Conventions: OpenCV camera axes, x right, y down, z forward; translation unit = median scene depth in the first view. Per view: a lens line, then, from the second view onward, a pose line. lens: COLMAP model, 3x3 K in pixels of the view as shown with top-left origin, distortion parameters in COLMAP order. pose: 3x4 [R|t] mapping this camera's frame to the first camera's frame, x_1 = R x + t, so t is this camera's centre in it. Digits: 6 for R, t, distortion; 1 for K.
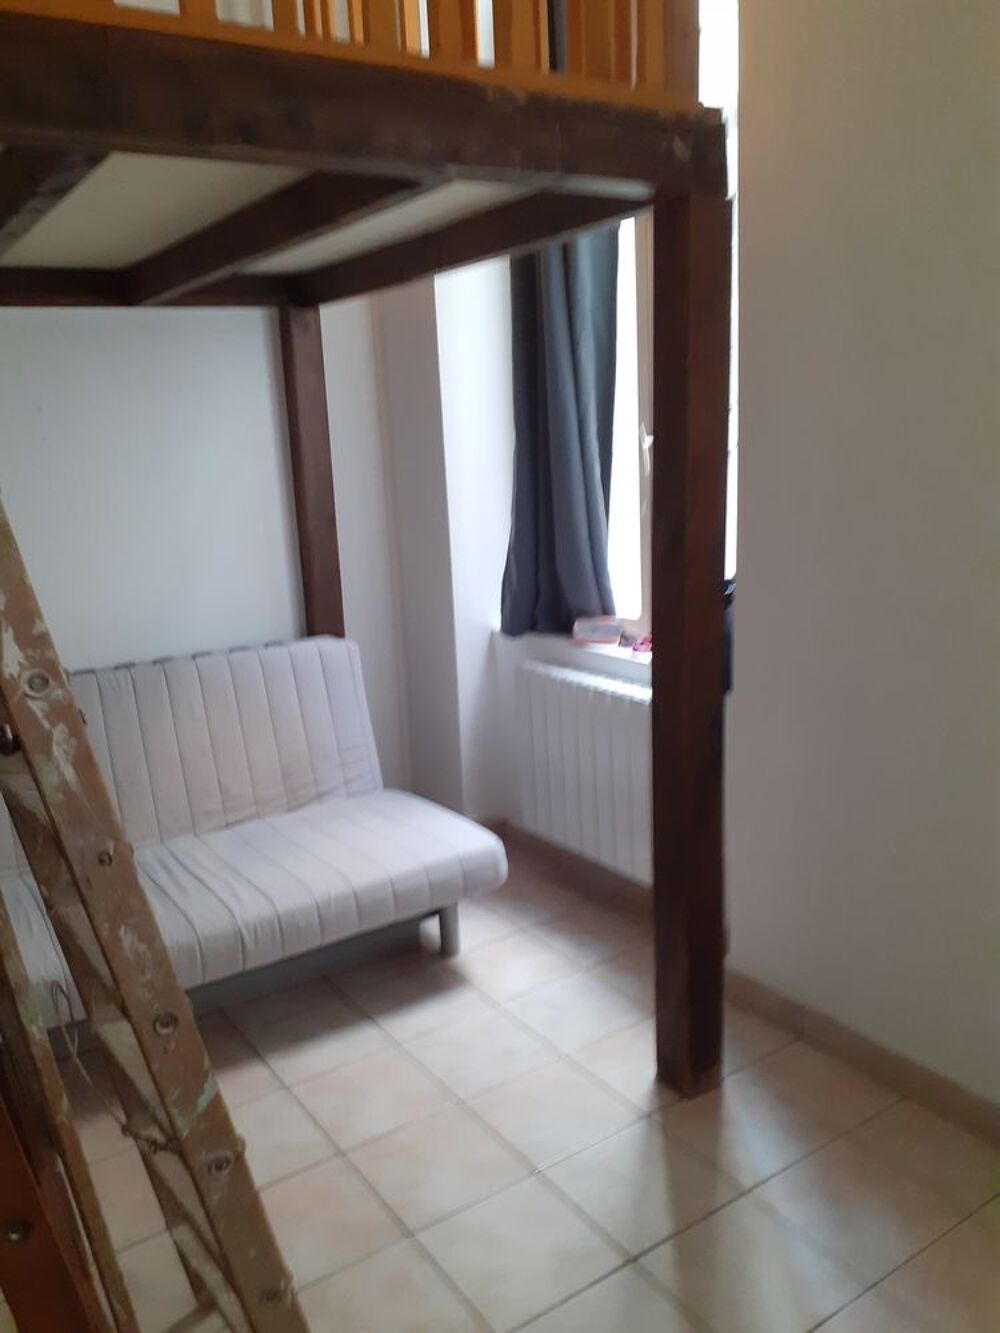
lens RADIAL K [[1064.6, 0, 500.0], [0, 1064.6, 666.5], [0, 0, 1]] dist [0.066729, -0.240923]
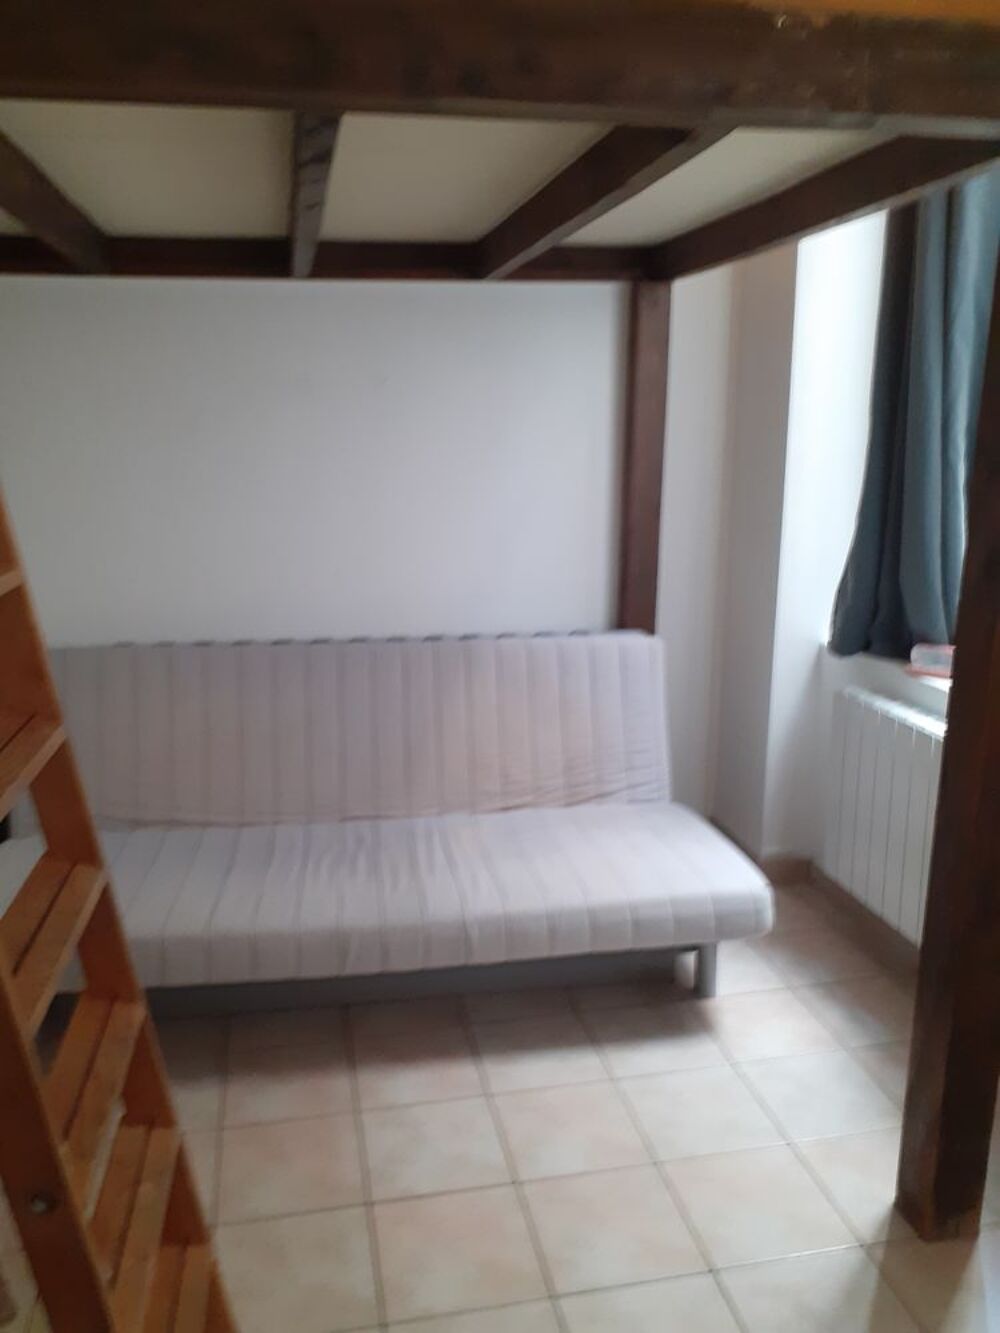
lens RADIAL K [[1070.8, 0, 500.0], [0, 1070.8, 666.5], [0, 0, 1]] dist [0.066462, -0.140595]
pose [[0.918183, 0.128349, -0.374788, 0.097797], [-0.122356, 0.991686, 0.039854, -0.022292], [0.376787, 0.009264, 0.926254, 0.079131]]
